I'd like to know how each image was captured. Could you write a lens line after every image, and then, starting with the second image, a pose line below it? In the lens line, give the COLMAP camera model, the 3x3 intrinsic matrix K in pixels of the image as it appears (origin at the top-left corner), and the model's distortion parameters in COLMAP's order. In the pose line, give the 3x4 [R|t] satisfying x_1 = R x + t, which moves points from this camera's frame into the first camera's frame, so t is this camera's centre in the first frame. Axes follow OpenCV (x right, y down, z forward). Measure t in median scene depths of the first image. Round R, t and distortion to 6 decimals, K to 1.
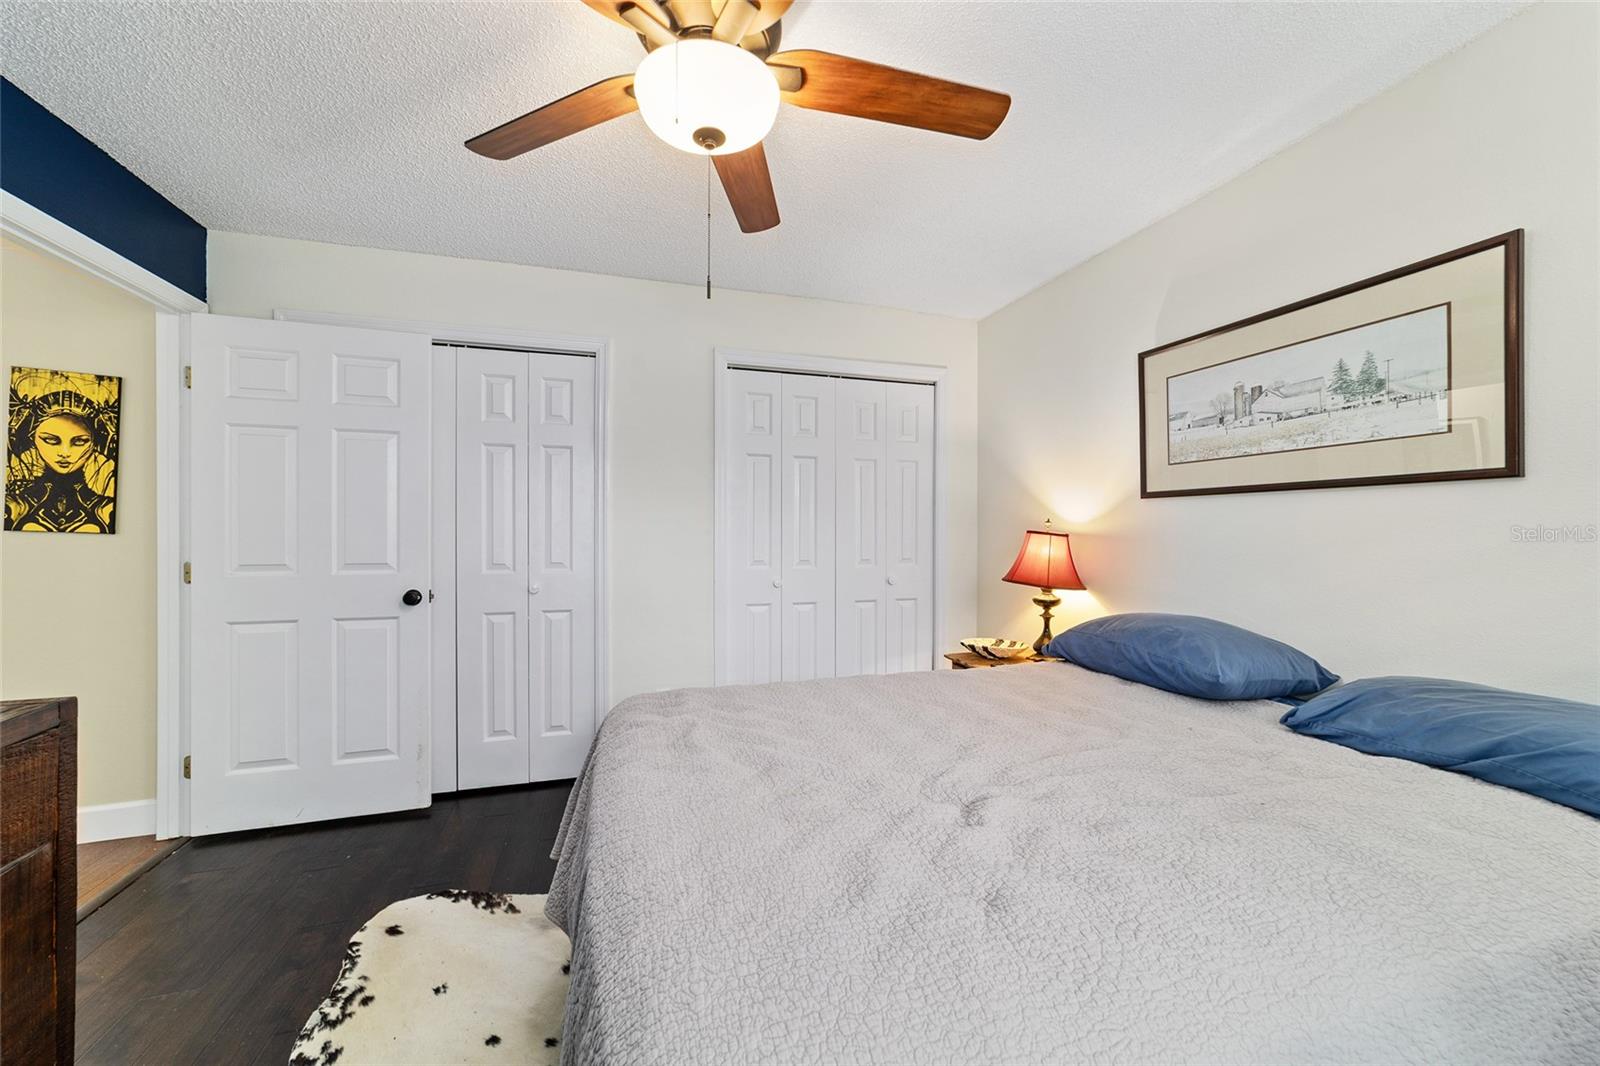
lens RADIAL K [[614.1, 0, 797.5], [0, 614.1, 526.3], [0, 0, 1]] dist [-0.020578, 0.009623]
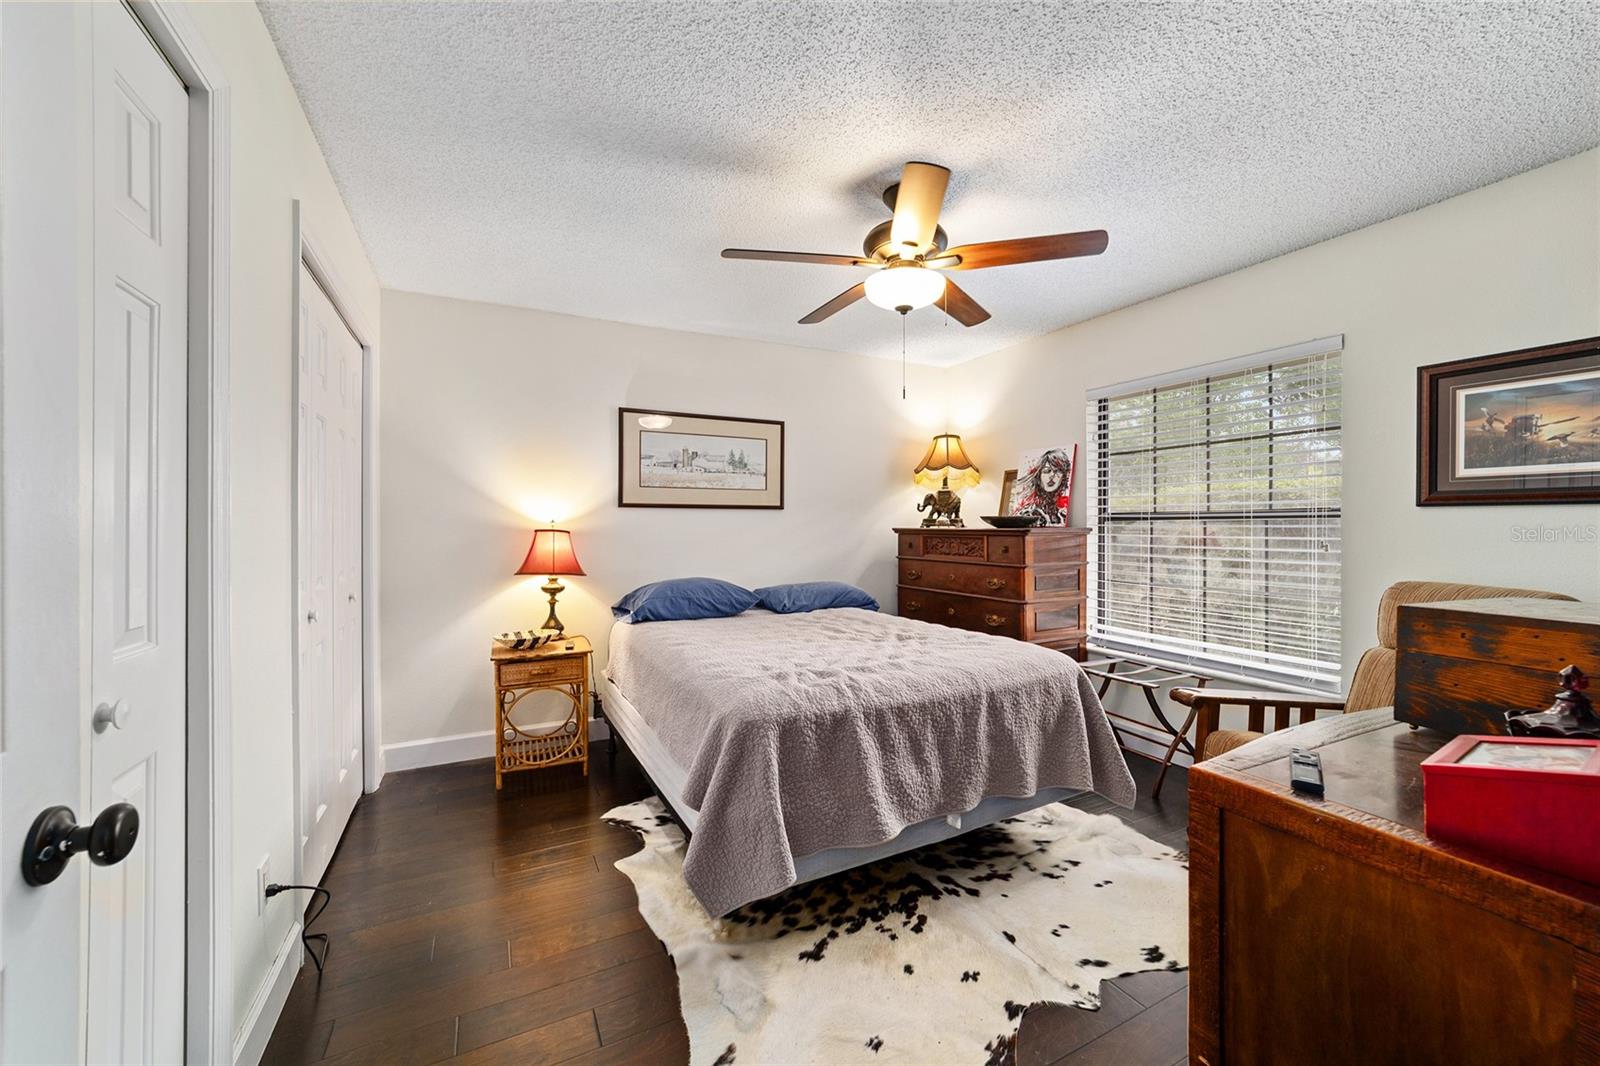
lens RADIAL K [[614.1, 0, 797.5], [0, 614.1, 526.3], [0, 0, 1]] dist [-0.020578, 0.009623]
pose [[-0.159051, 0.002607, 0.987267, -1.098154], [-0.004669, 0.999983, -0.003393, 0.003324], [-0.987259, -0.005149, -0.159036, 0.942304]]
